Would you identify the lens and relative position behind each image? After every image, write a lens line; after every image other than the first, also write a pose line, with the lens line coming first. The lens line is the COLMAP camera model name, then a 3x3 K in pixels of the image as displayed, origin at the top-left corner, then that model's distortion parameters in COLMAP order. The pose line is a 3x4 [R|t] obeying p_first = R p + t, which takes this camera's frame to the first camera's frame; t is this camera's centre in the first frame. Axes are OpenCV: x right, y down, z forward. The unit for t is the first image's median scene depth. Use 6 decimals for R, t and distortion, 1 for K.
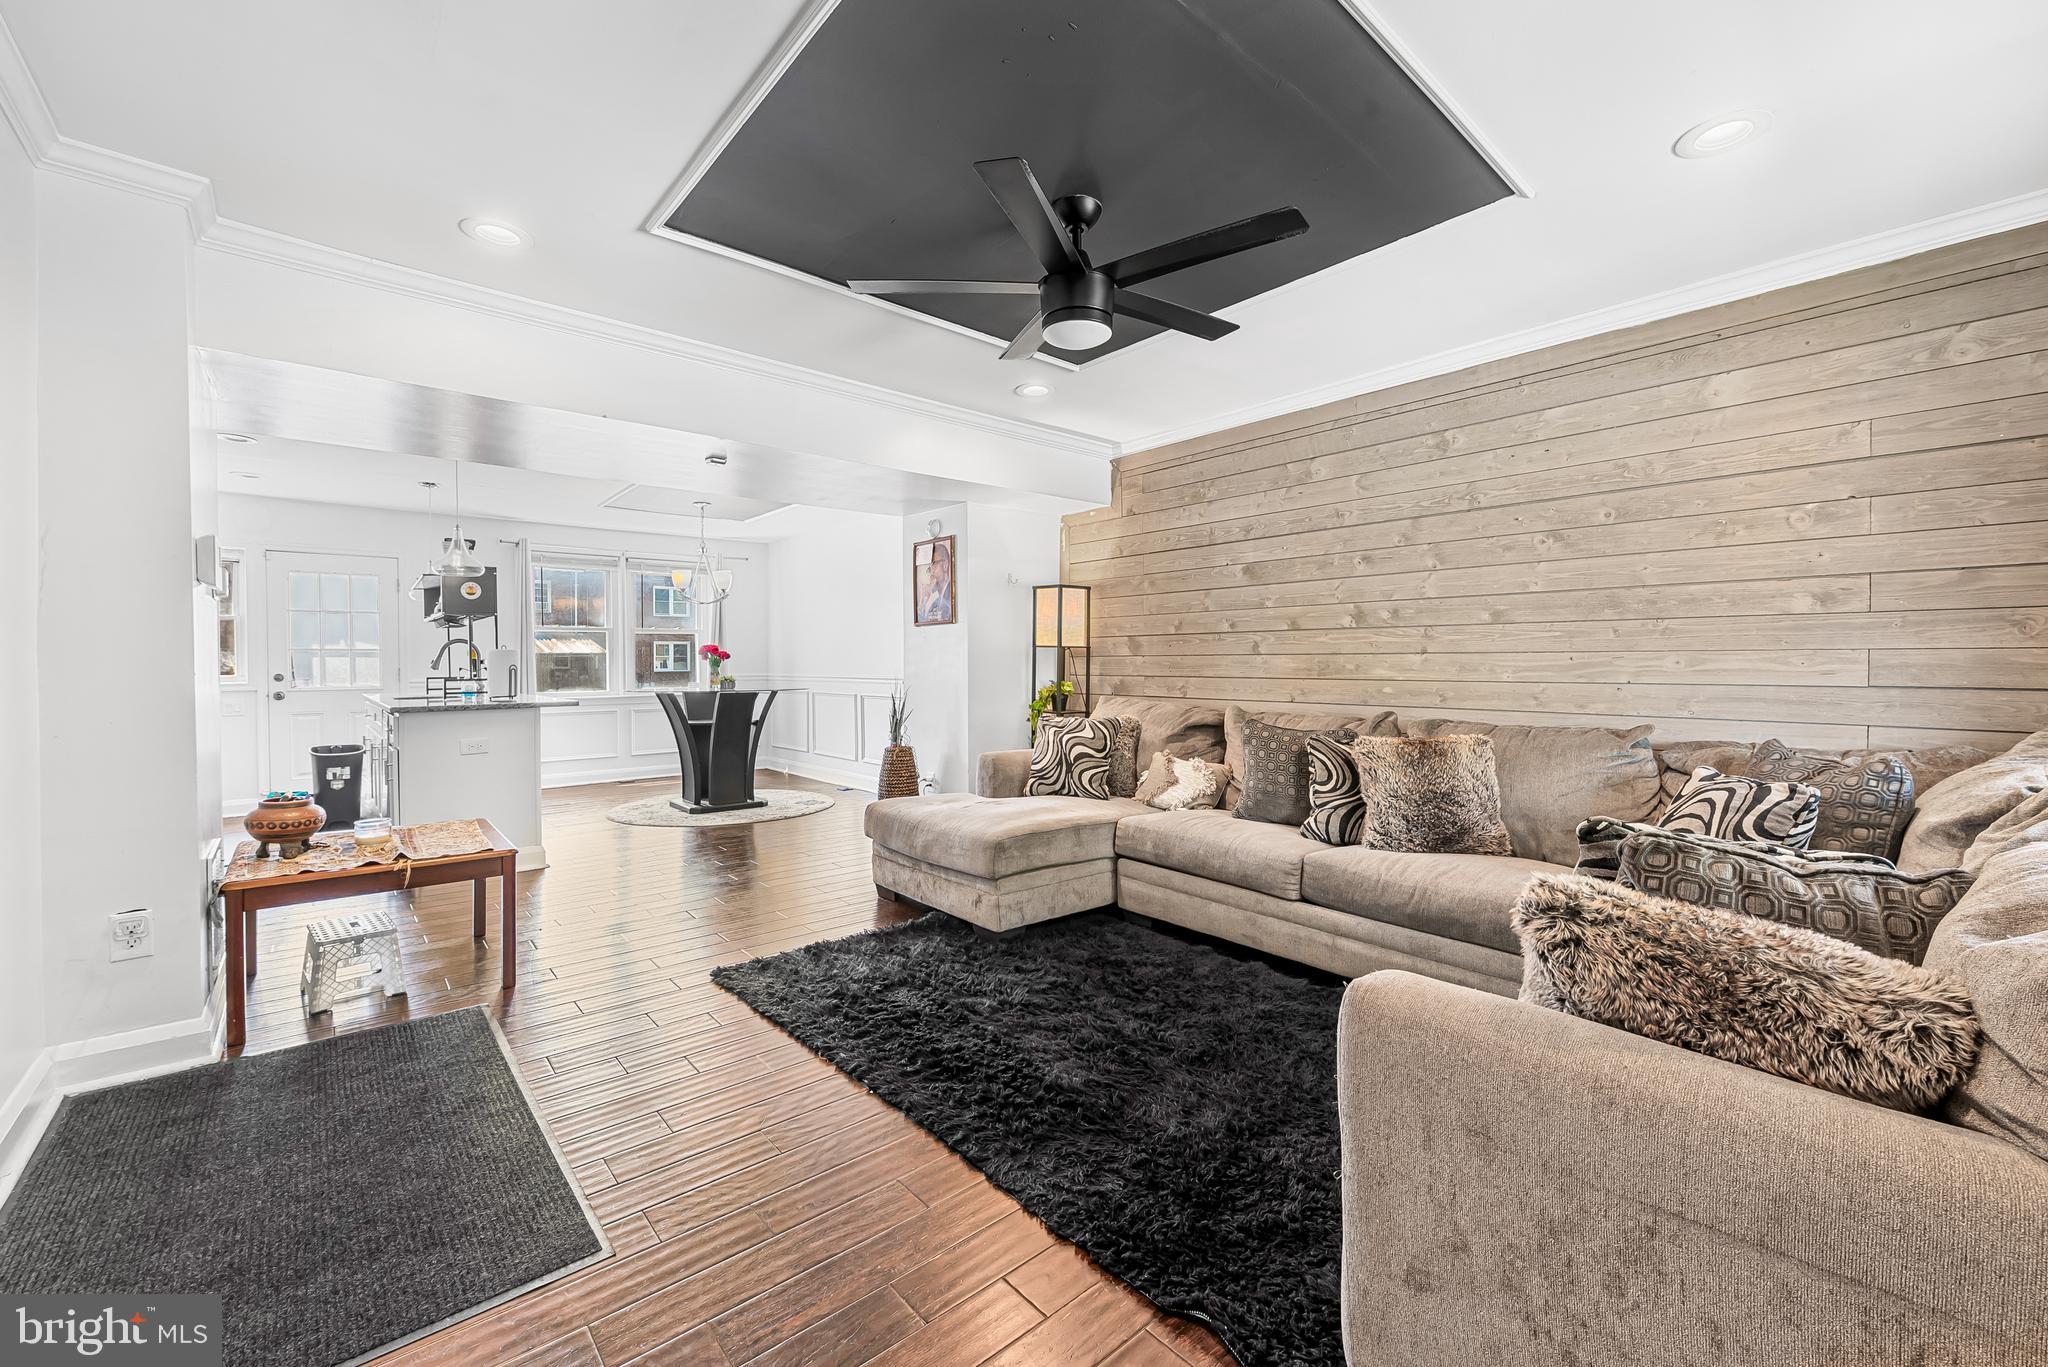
lens RADIAL K [[829.5, 0, 1026.3], [0, 829.5, 669.9], [0, 0, 1]] dist [-0.005381, -0.000436]
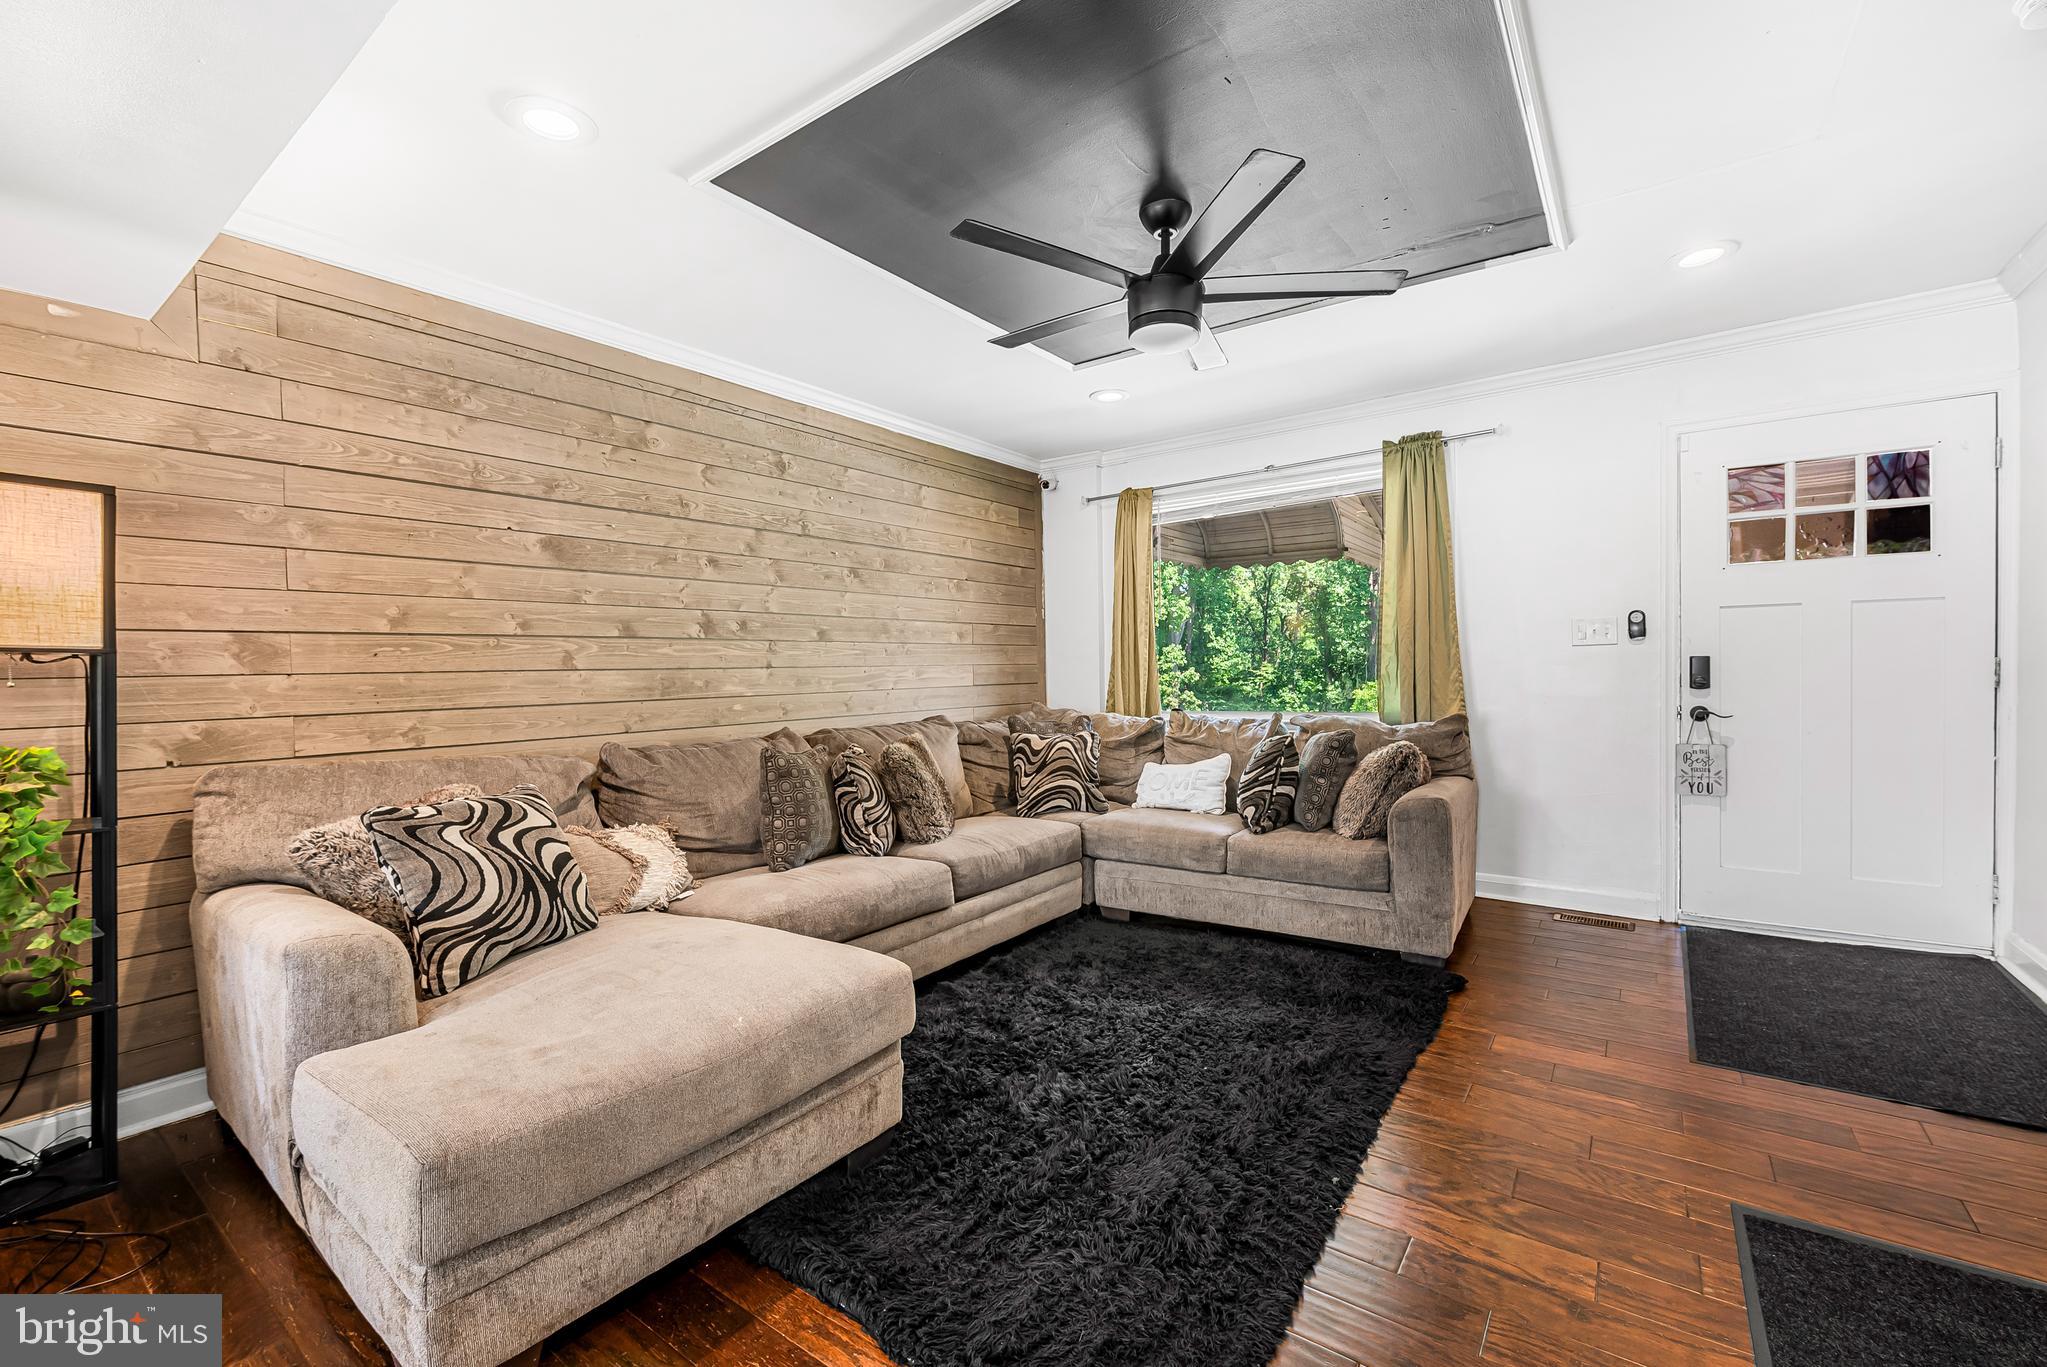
lens RADIAL K [[829.1, 0, 1025.6], [0, 829.1, 689.1], [0, 0, 1]] dist [-0.005381, -0.000436]
pose [[-0.218362, -0.016961, 0.975720, -0.525983], [0.031381, 0.999210, 0.024392, -0.008296], [-0.975363, 0.035946, -0.217658, 0.856024]]
